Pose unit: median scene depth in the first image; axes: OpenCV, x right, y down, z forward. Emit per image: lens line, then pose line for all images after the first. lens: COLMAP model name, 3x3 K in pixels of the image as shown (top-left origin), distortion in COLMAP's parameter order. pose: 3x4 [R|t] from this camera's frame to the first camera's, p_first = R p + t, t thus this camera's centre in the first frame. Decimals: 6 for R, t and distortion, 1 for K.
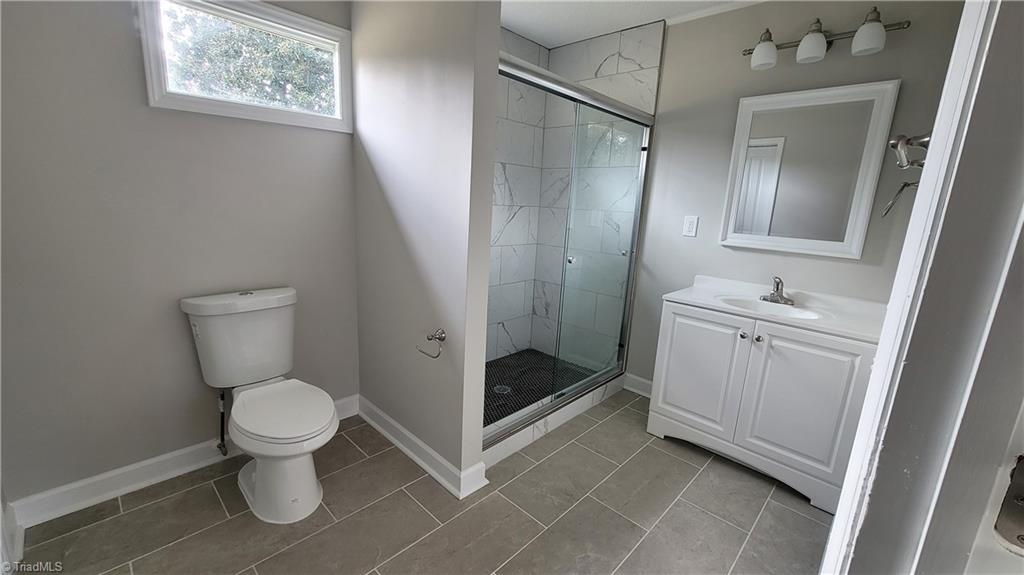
lens RADIAL K [[413.8, 0, 509.8], [0, 413.8, 290.5], [0, 0, 1]] dist [-0.005625, -0.000020]
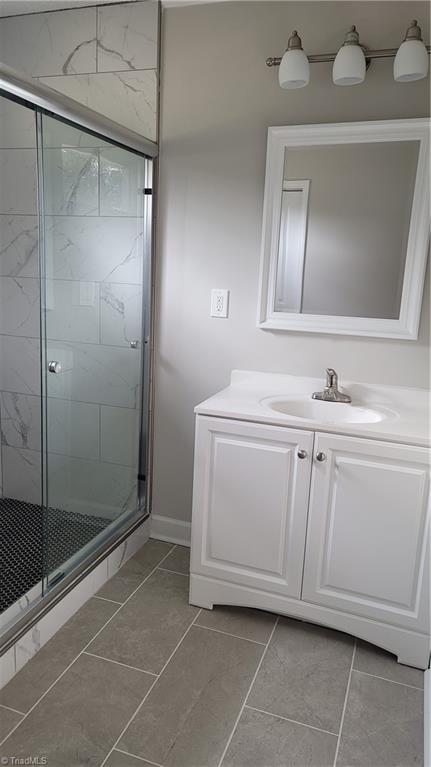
lens RADIAL K [[556.2, 0, 206.3], [0, 556.2, 382.4], [0, 0, 1]] dist [0.099359, -0.094608]
pose [[0.918168, -0.092828, 0.385163, 0.028463], [0.087677, 0.995668, 0.030959, -0.053146], [-0.386368, 0.005345, 0.922329, 0.115368]]
